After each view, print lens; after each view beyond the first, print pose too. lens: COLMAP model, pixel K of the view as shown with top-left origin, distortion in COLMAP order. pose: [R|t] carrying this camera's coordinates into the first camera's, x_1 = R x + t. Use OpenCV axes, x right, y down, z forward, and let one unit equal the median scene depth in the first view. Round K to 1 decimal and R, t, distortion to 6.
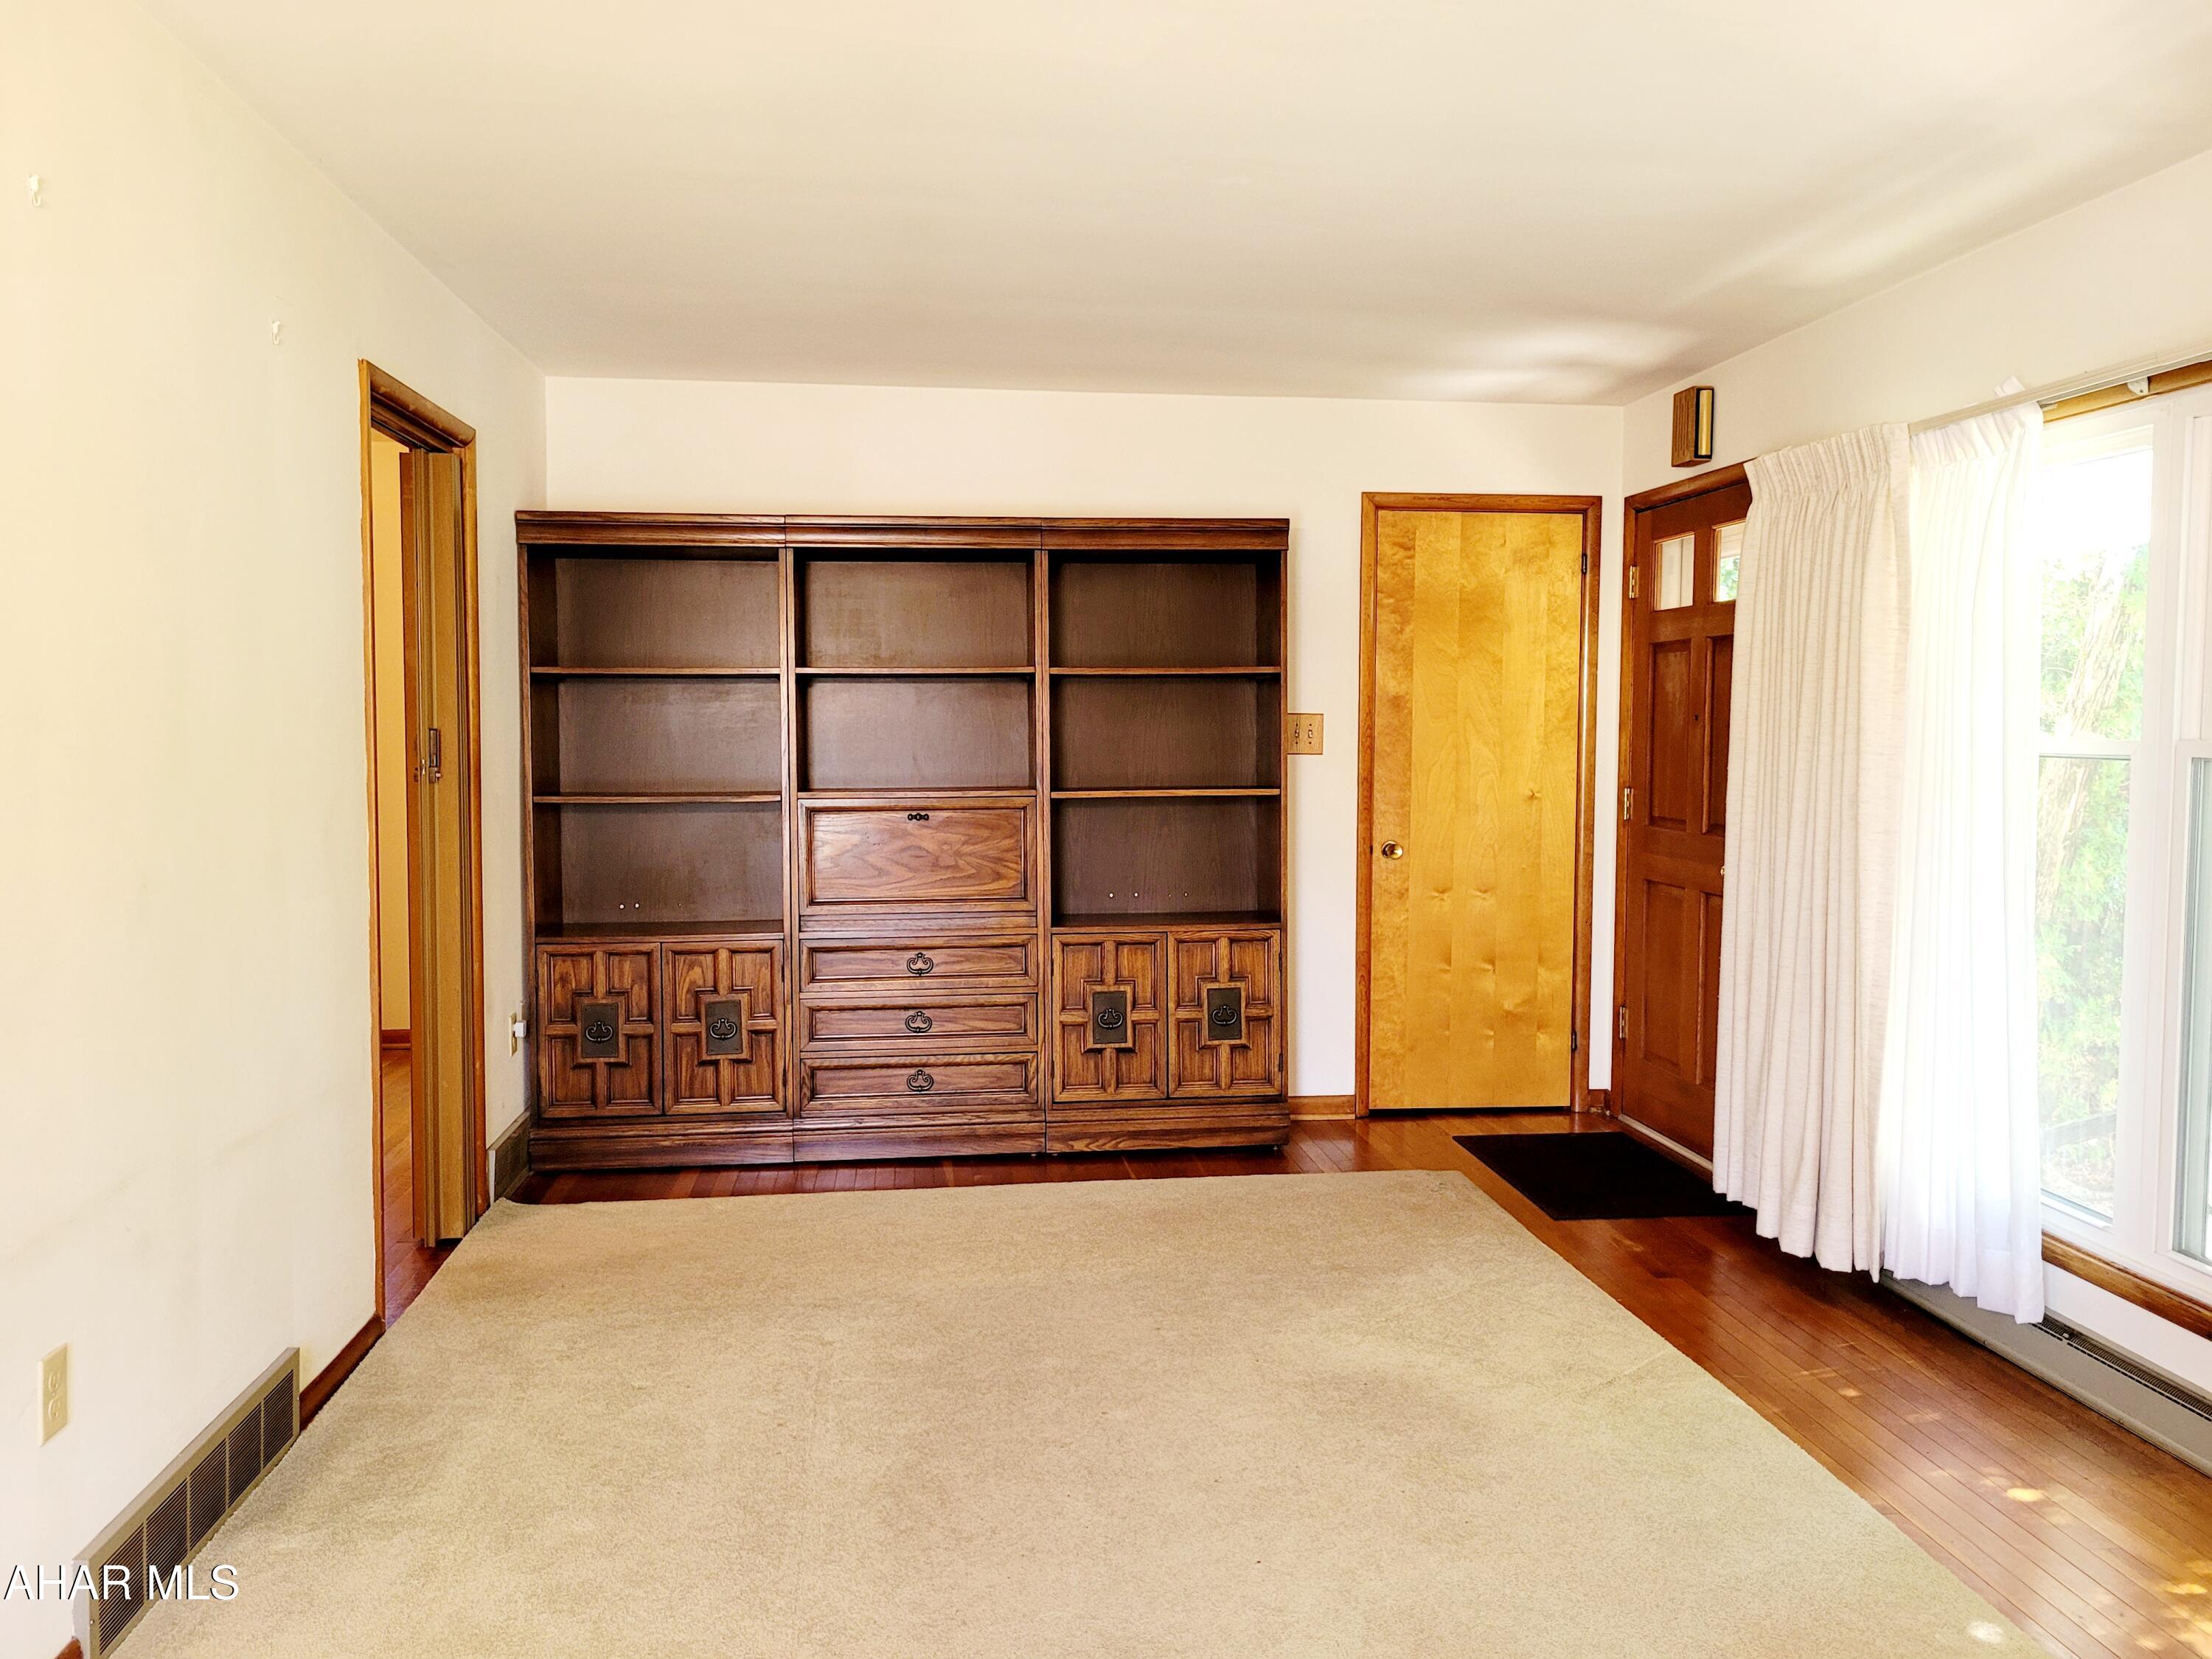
lens RADIAL K [[1668.1, 0, 1108.3], [0, 1668.1, 823.5], [0, 0, 1]] dist [0.042719, -0.034907]
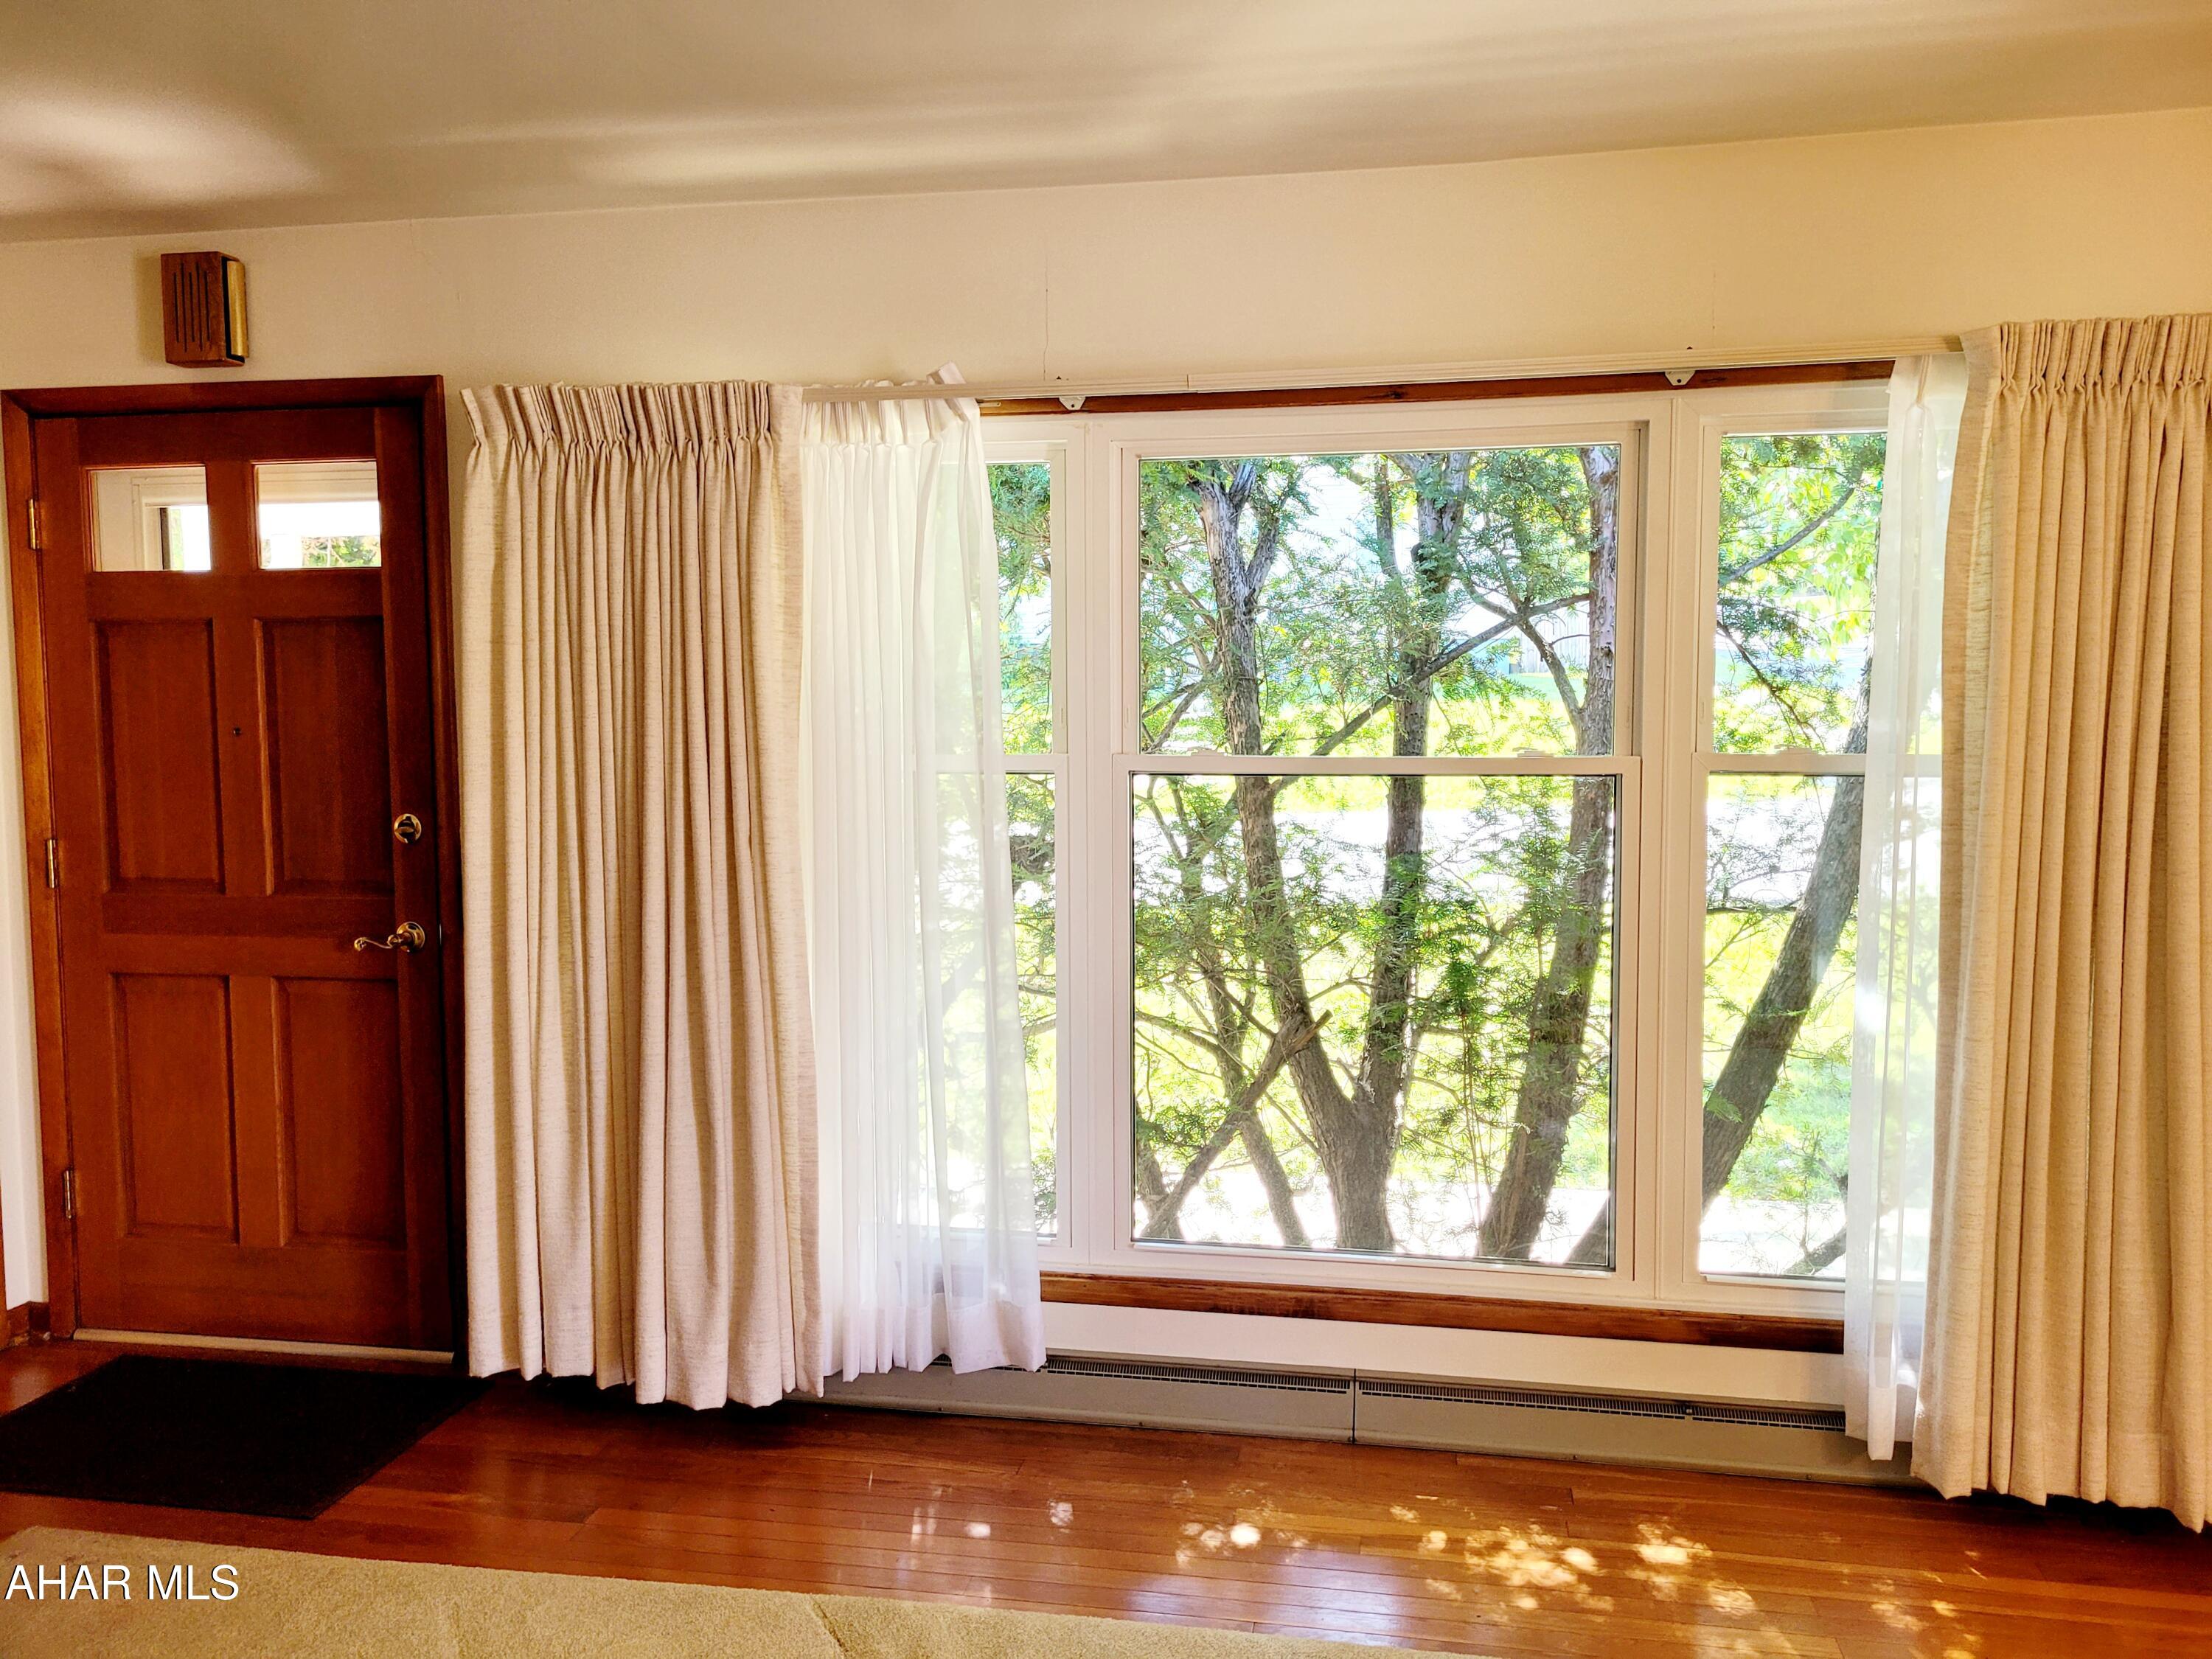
lens RADIAL K [[1668.1, 0, 1106.9], [0, 1668.1, 842.0], [0, 0, 1]] dist [0.042719, -0.034907]
pose [[0.289575, -0.071170, 0.954506, -0.292806], [0.060255, 0.996609, 0.056029, -0.047011], [-0.955257, 0.041289, 0.292881, 0.600707]]
